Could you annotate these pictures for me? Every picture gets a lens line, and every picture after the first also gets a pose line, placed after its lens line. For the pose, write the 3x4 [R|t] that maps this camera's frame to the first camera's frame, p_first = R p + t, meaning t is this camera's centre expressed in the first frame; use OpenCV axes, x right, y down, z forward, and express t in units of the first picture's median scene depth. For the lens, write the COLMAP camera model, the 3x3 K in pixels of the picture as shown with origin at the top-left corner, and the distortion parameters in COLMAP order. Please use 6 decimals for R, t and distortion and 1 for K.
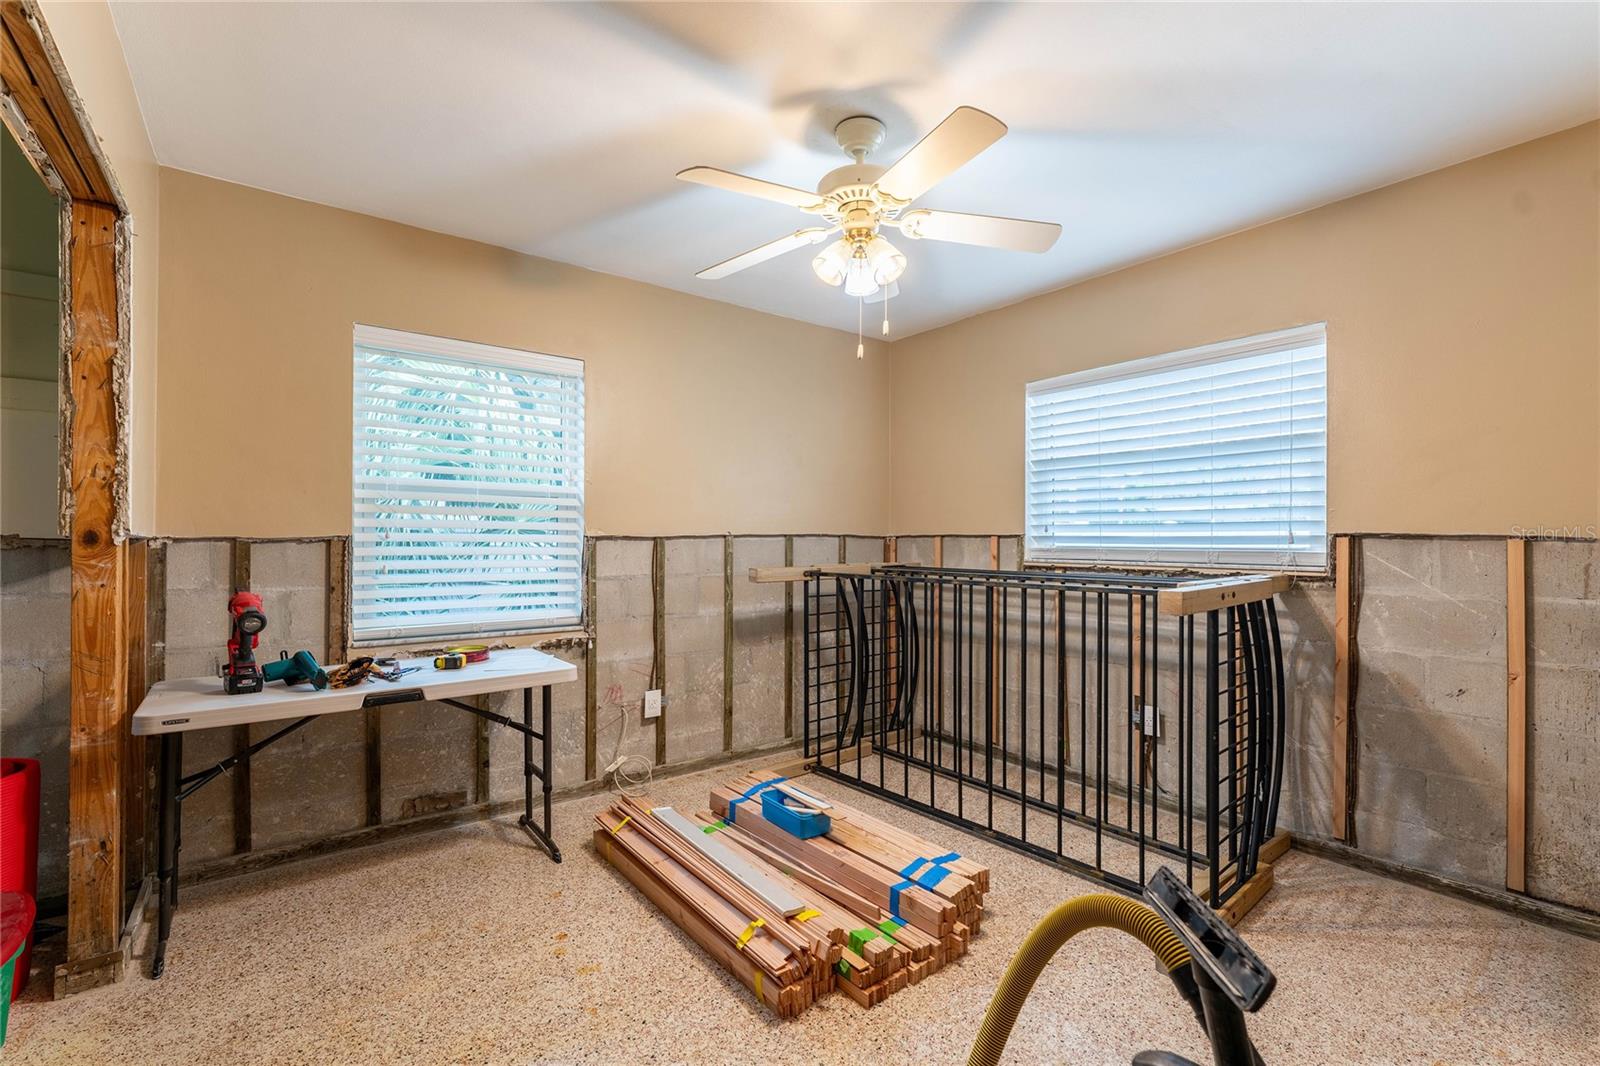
lens RADIAL K [[688.3, 0, 796.6], [0, 688.3, 538.6], [0, 0, 1]] dist [-0.000888, 0.000358]
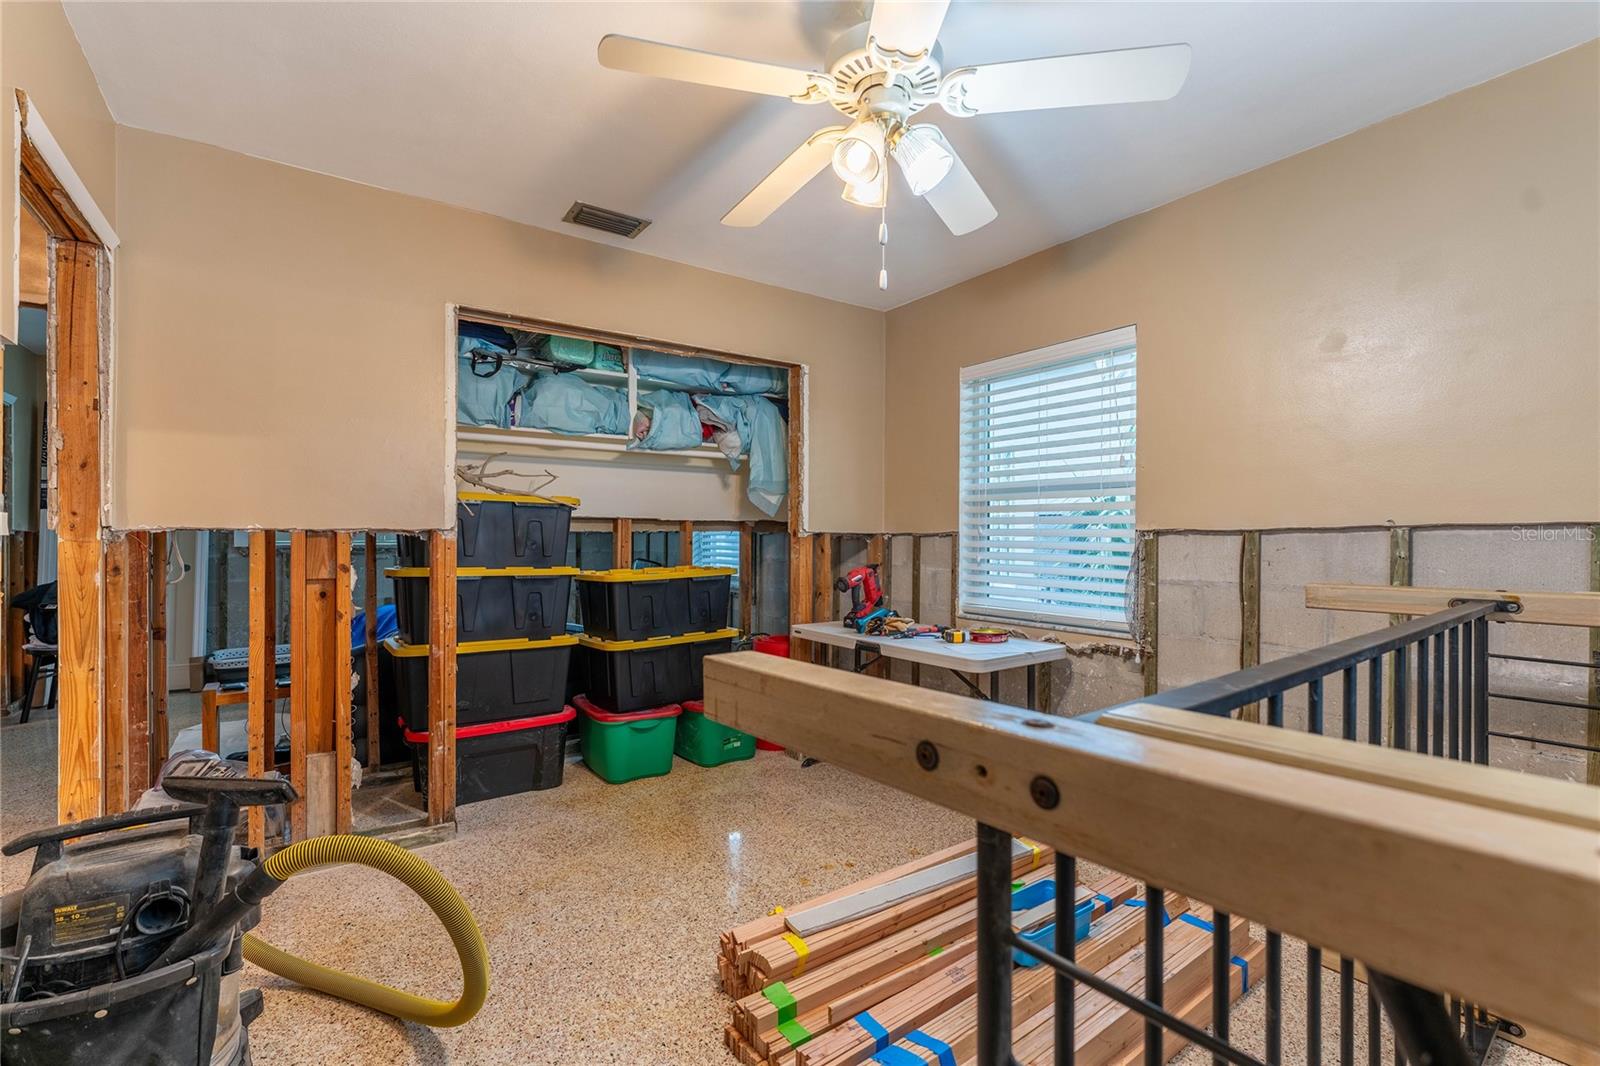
lens RADIAL K [[688.3, 0, 794.6], [0, 688.3, 532.9], [0, 0, 1]] dist [-0.000888, 0.000358]
pose [[-0.027173, 0.004776, -0.999619, 0.557025], [0.008659, 0.999952, 0.004542, -0.007703], [0.999593, -0.008532, -0.027214, 0.604174]]
